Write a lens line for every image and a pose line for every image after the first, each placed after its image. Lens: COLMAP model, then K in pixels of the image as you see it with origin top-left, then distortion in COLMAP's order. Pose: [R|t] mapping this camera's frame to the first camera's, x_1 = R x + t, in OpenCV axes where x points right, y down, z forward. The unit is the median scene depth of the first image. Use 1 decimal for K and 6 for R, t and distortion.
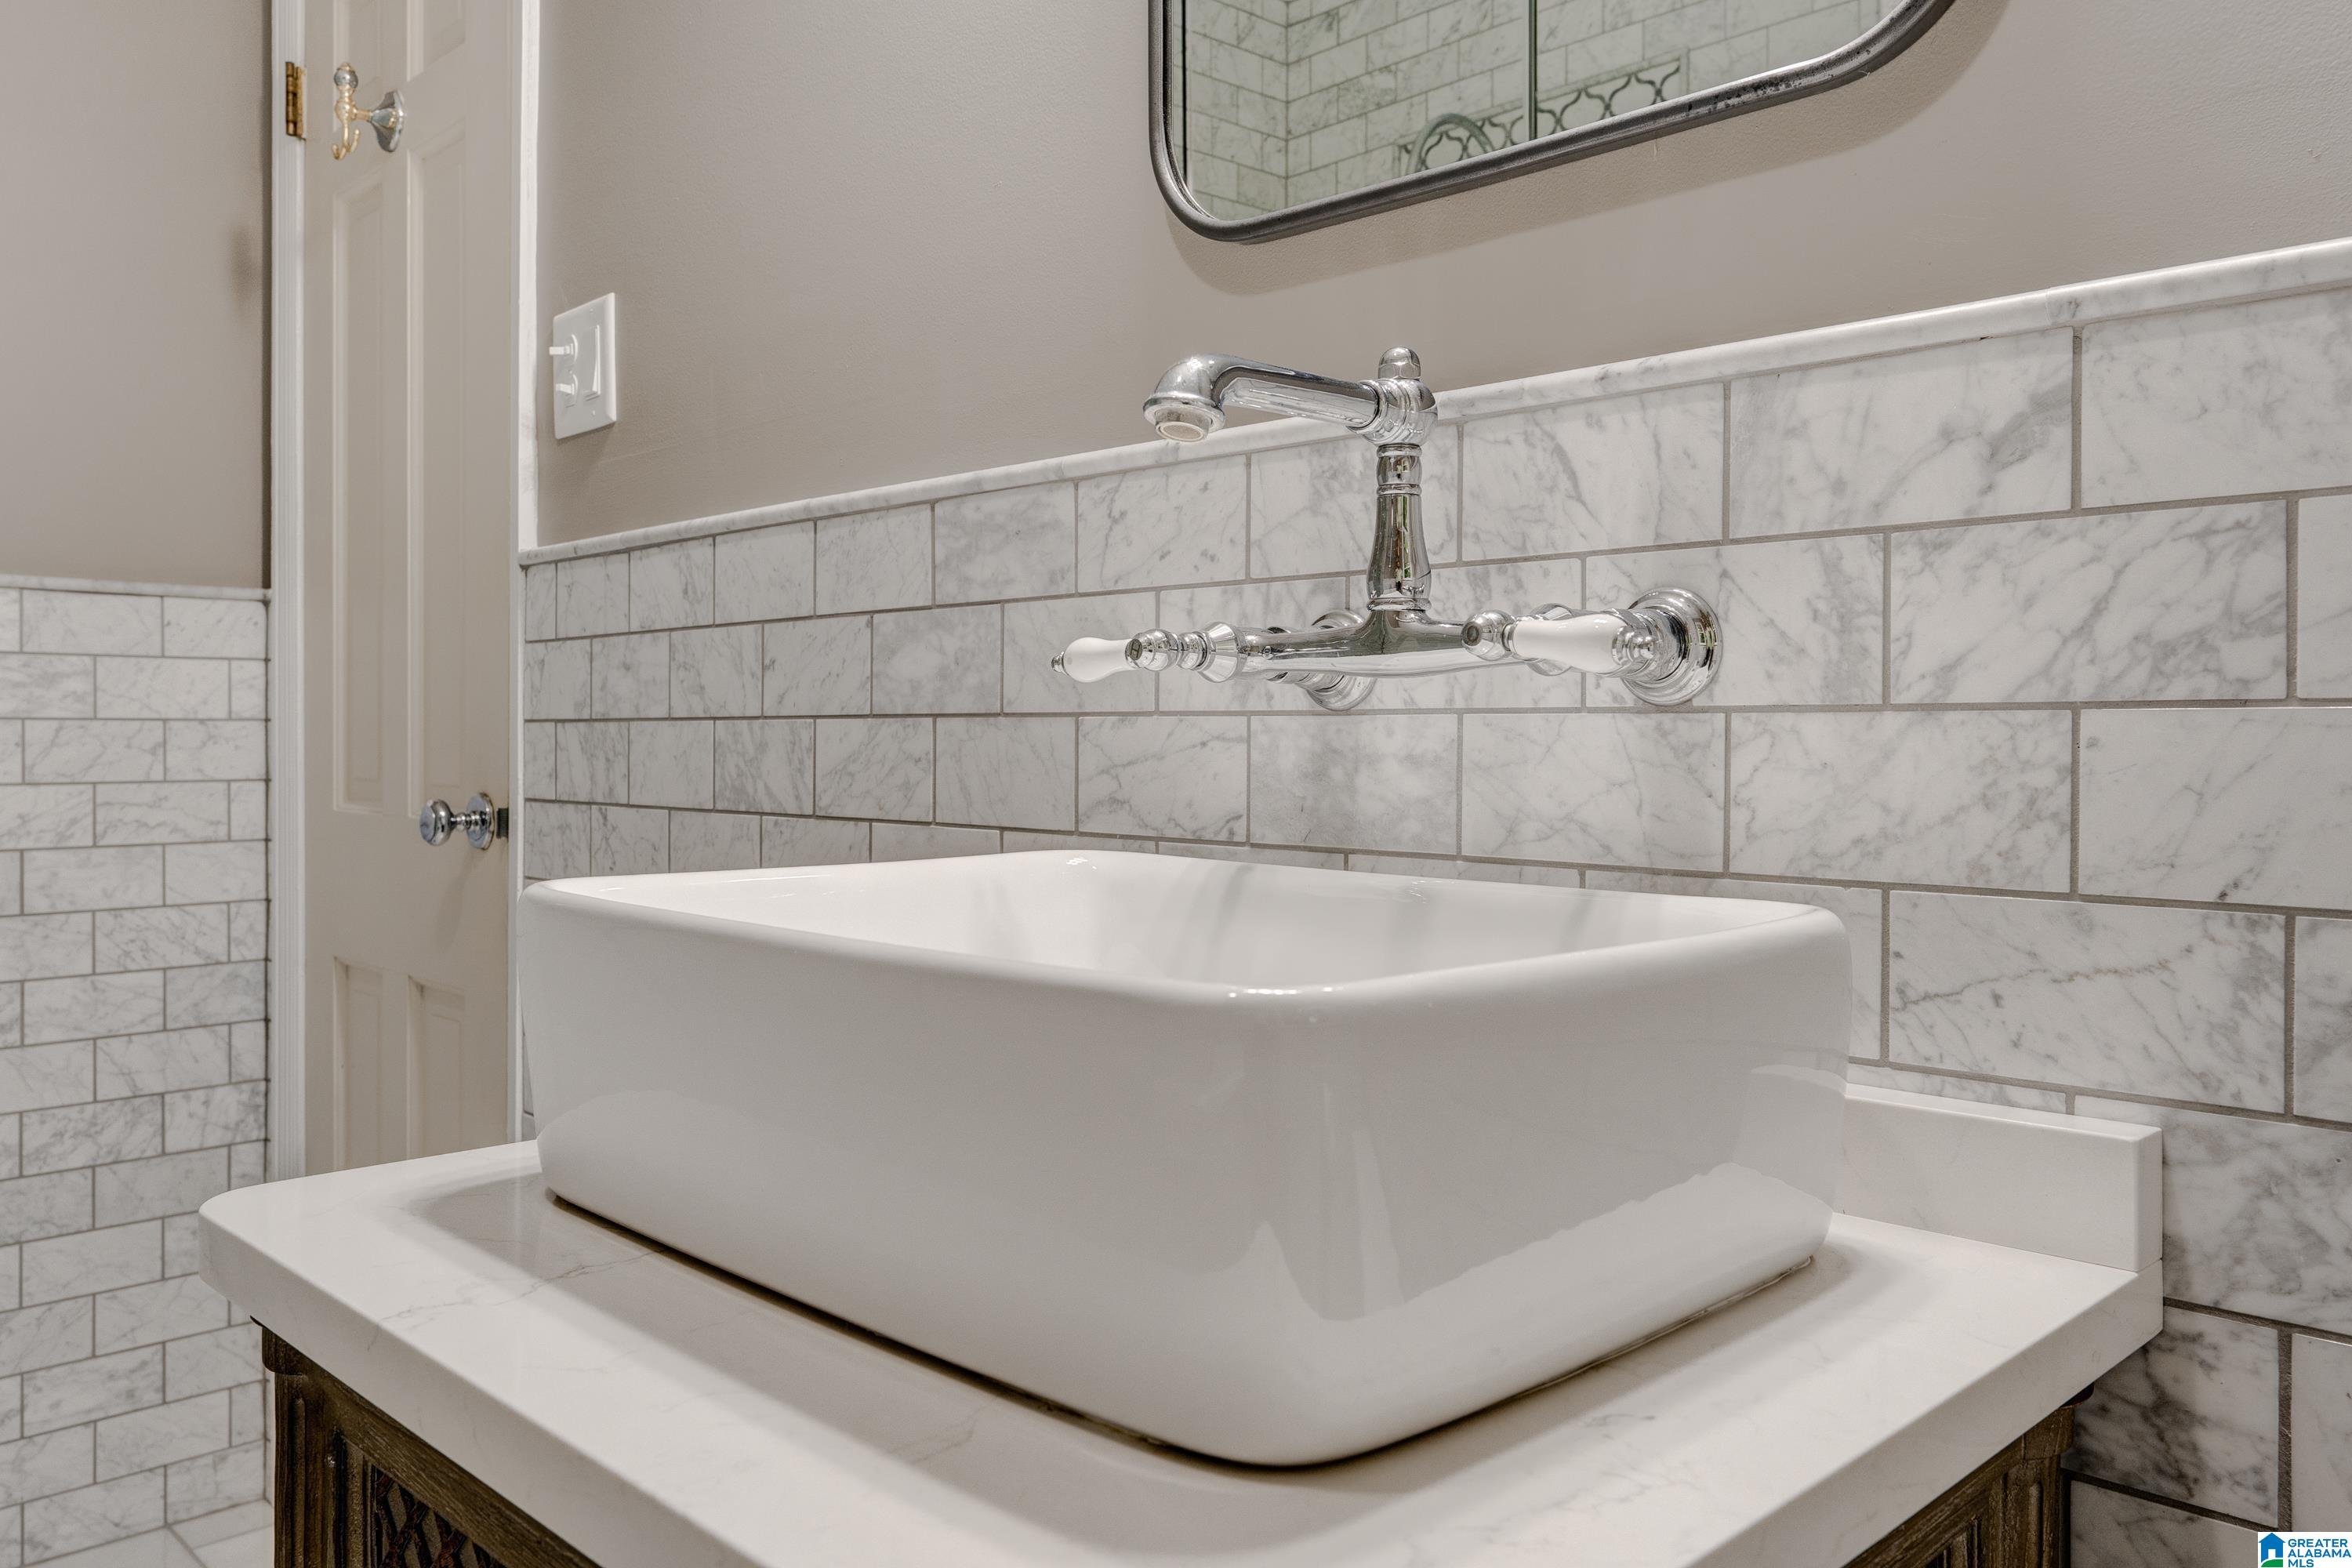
lens RADIAL K [[1792.5, 0, 1171.6], [0, 1792.5, 762.9], [0, 0, 1]] dist [0.002449, 0.000063]
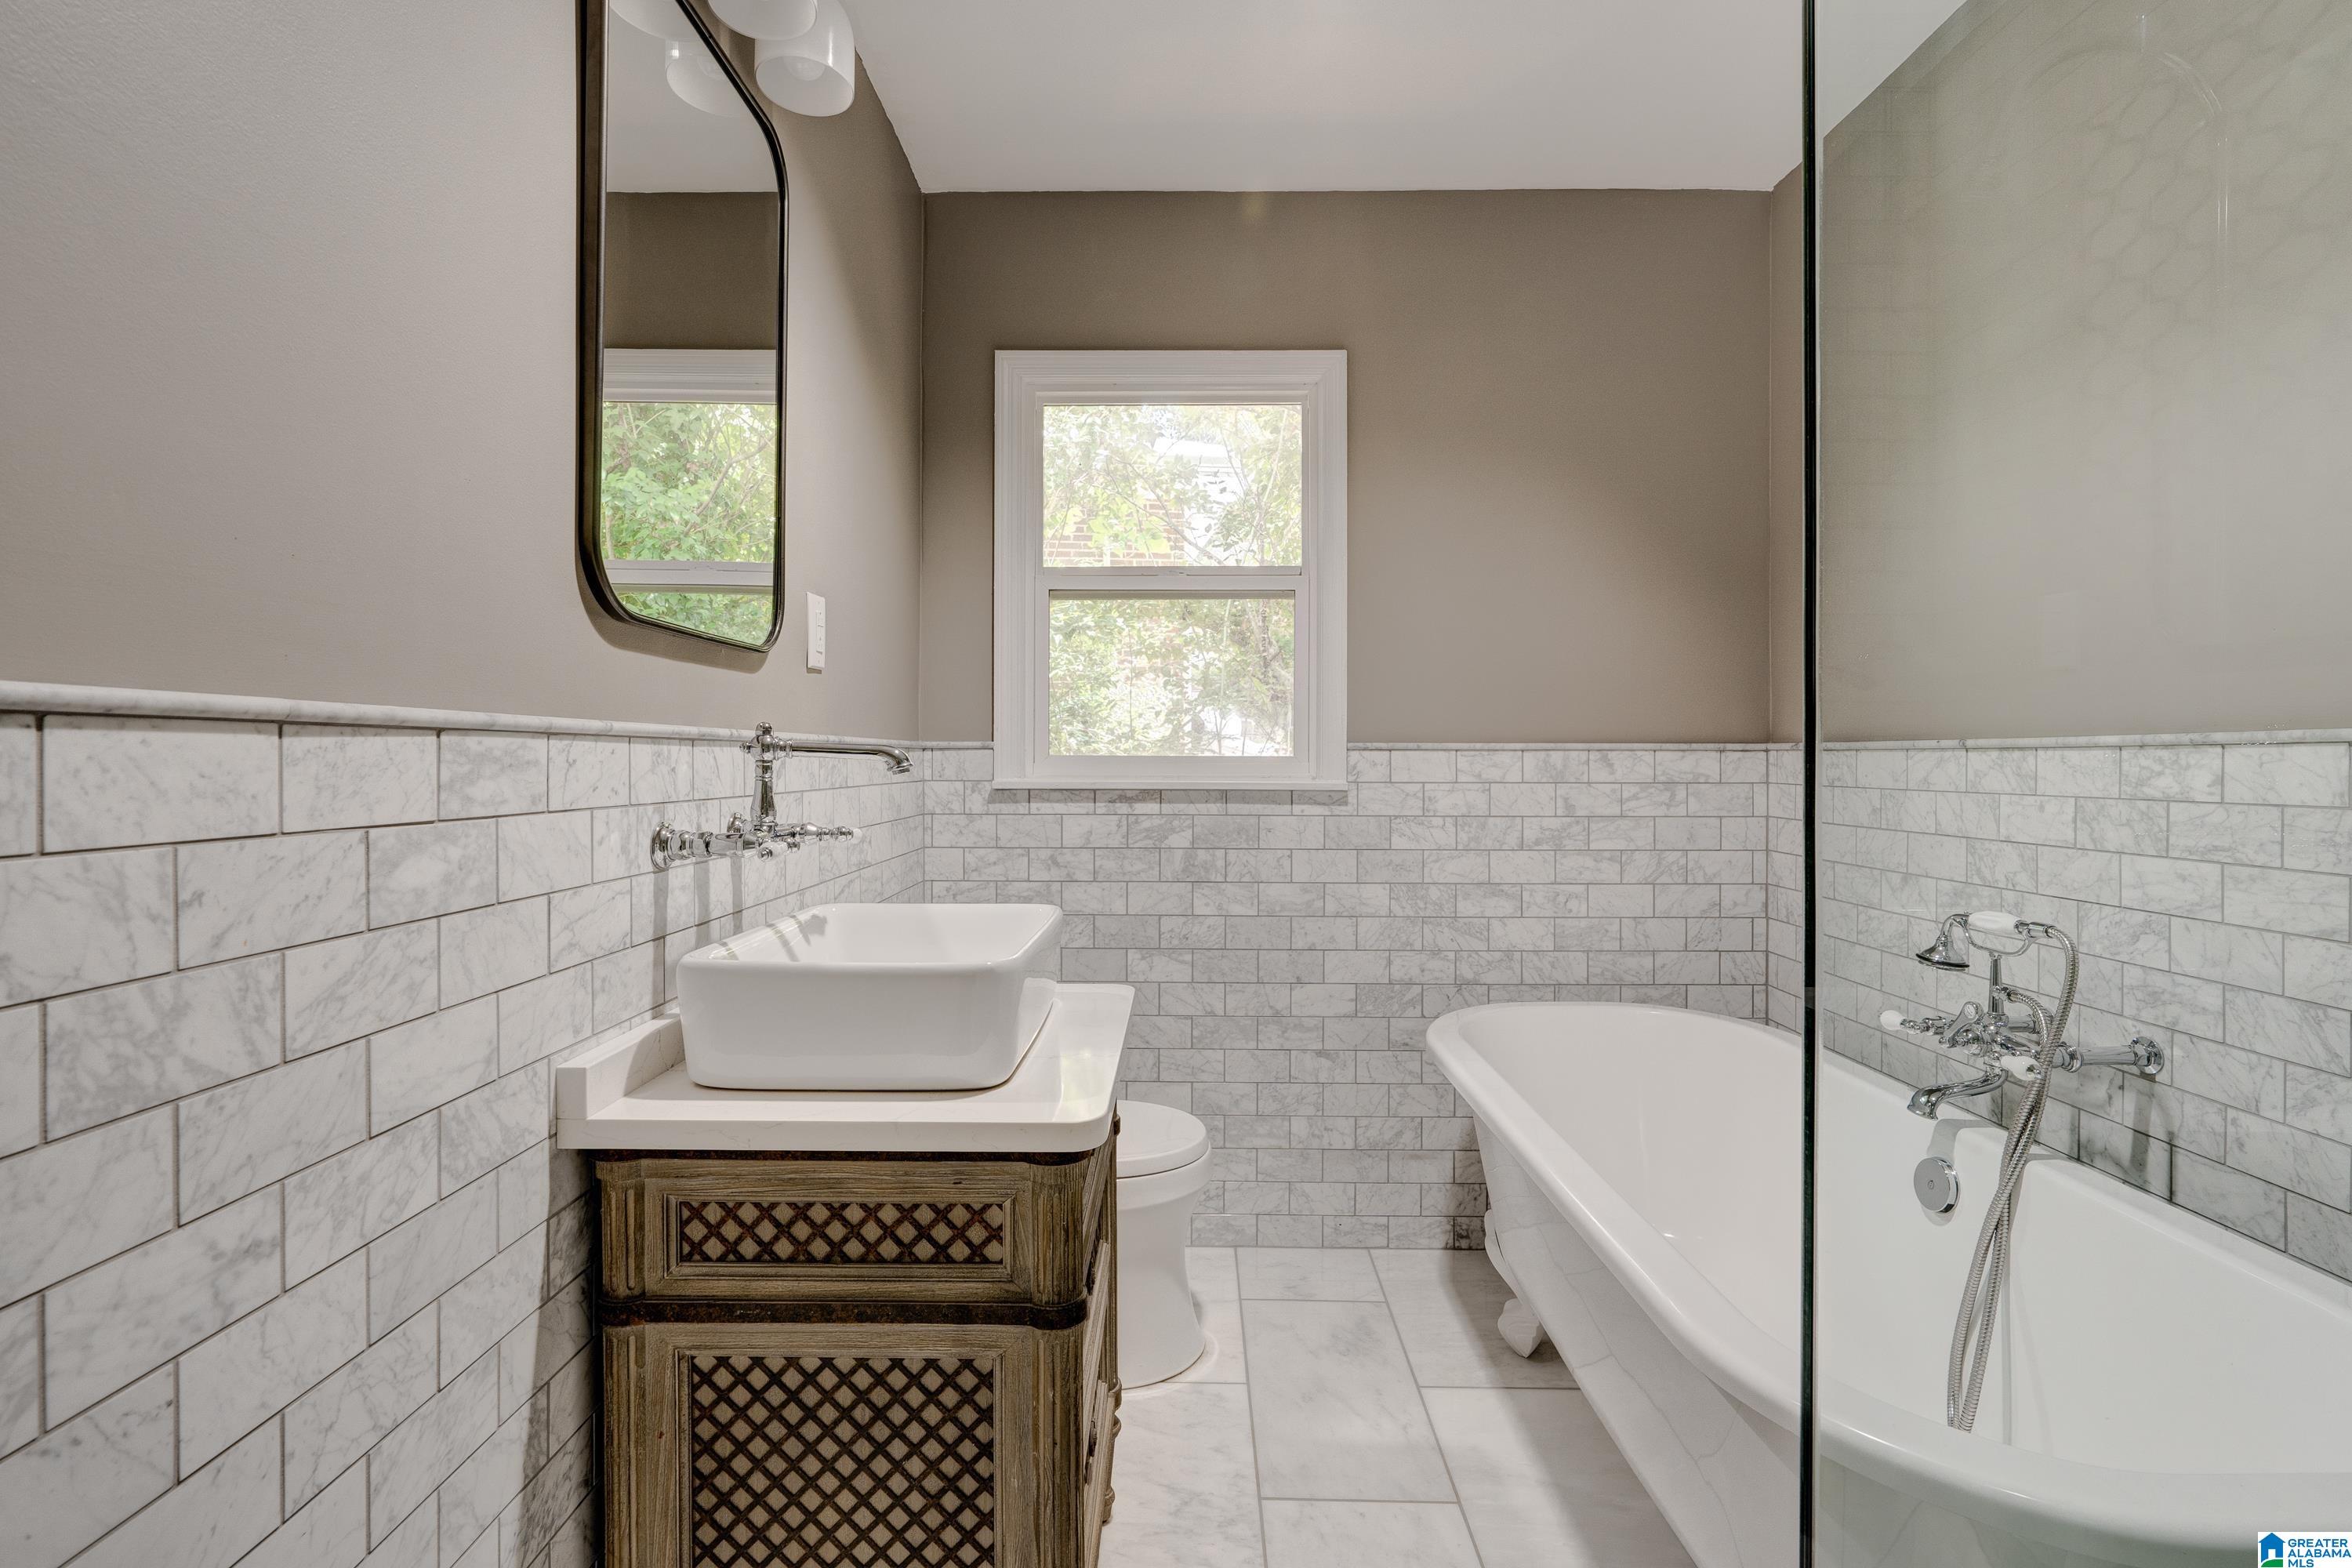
lens RADIAL K [[1071.2, 0, 1171.1], [0, 1071.2, 771.9], [0, 0, 1]] dist [-0.008215, 0.003238]
pose [[-0.703567, -0.014921, 0.710472, -0.498803], [0.001836, 0.999738, 0.022815, -0.070612], [-0.710626, 0.017357, -0.703355, 0.606410]]
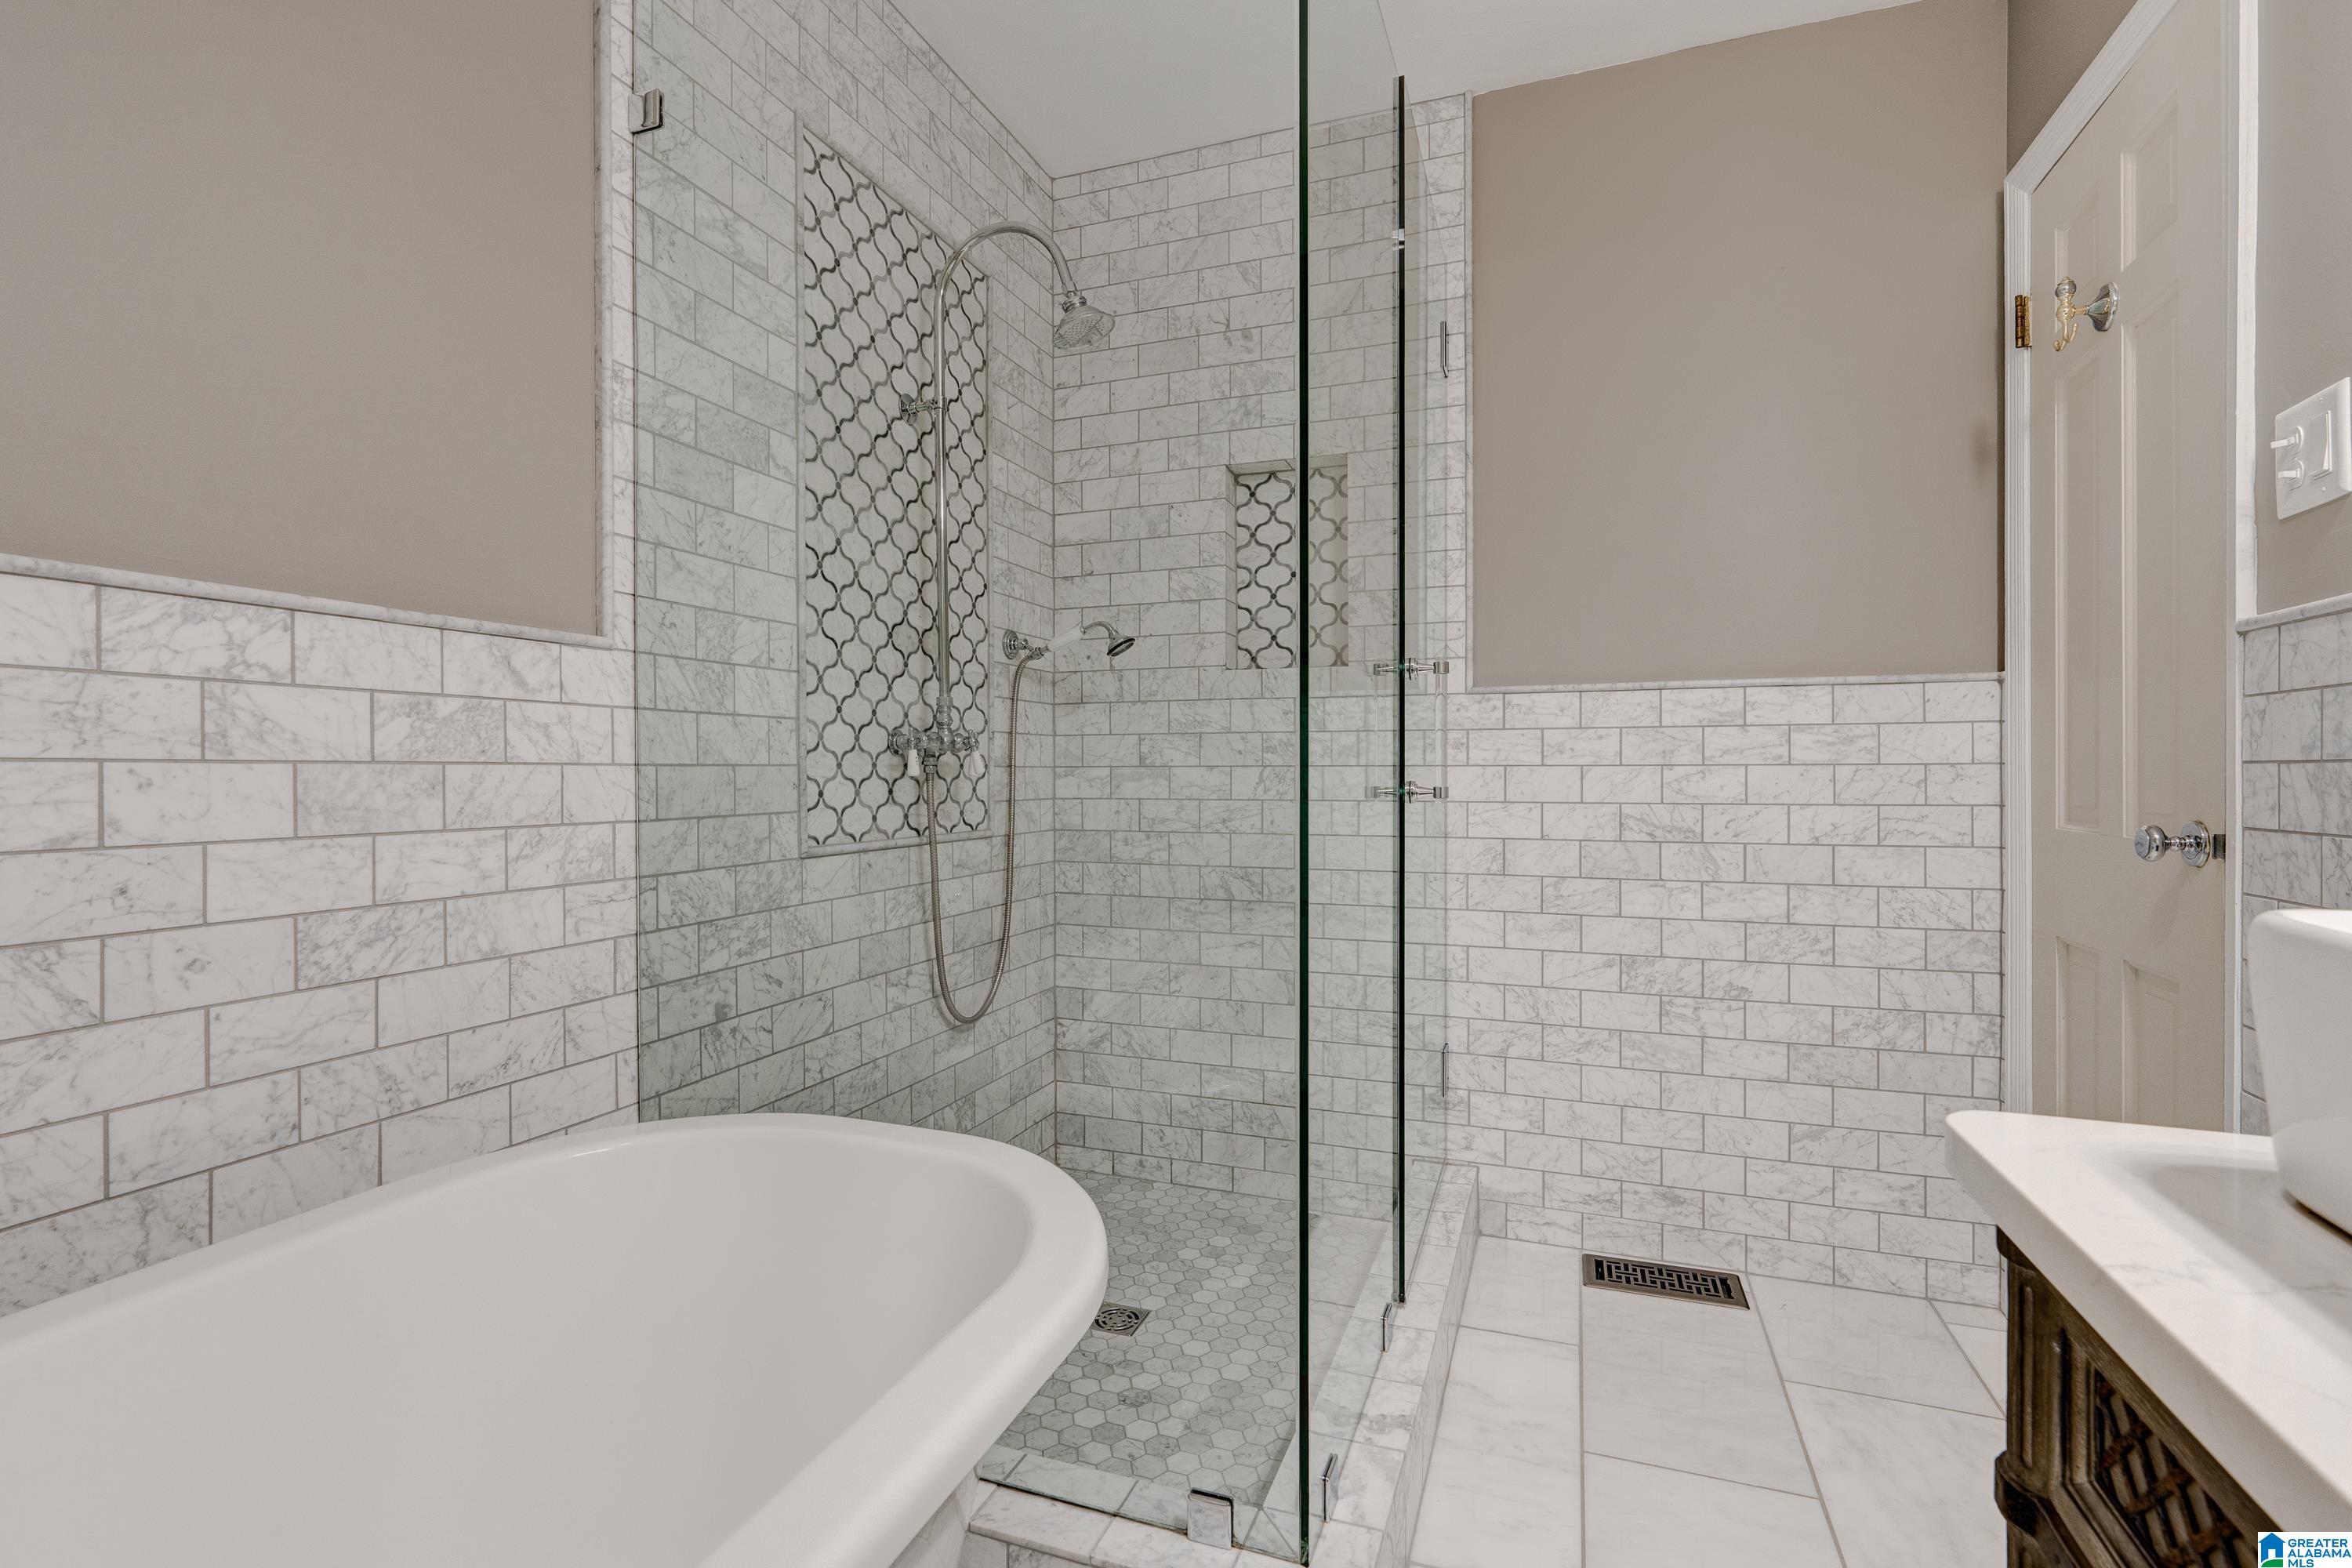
lens RADIAL K [[1071.2, 0, 1188.0], [0, 1071.2, 773.7], [0, 0, 1]] dist [-0.008215, 0.003238]
pose [[0.436791, -0.005562, -0.899546, -0.031327], [-0.005949, 0.999941, -0.009072, -0.005304], [0.899543, 0.009314, 0.436732, 0.063292]]
